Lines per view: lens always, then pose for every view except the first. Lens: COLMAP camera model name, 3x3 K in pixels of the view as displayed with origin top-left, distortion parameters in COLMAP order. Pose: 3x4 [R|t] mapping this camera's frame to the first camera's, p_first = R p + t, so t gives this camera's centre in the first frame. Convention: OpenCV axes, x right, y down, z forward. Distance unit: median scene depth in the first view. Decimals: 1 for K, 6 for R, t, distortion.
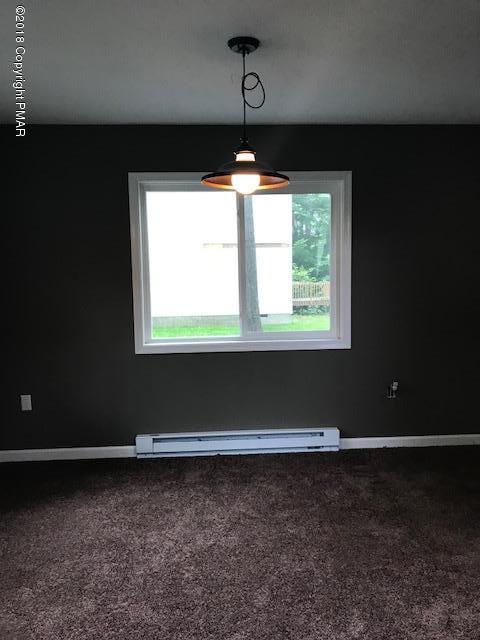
lens RADIAL K [[509.4, 0, 240.0], [0, 509.4, 320.0], [0, 0, 1]] dist [-0.005887, -0.005284]
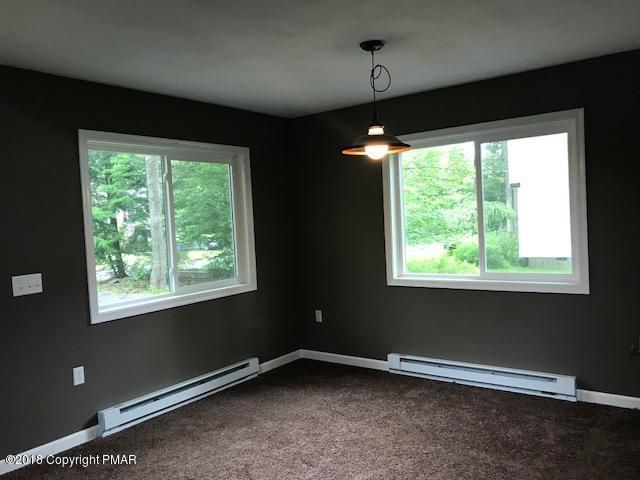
lens RADIAL K [[509.4, 0, 322.4], [0, 509.4, 242.7], [0, 0, 1]] dist [-0.005887, -0.005284]
pose [[0.777779, 0.012436, -0.628414, 0.433192], [-0.030149, 0.999392, -0.017537, -0.007860], [0.627814, 0.032586, 0.777681, -0.041786]]
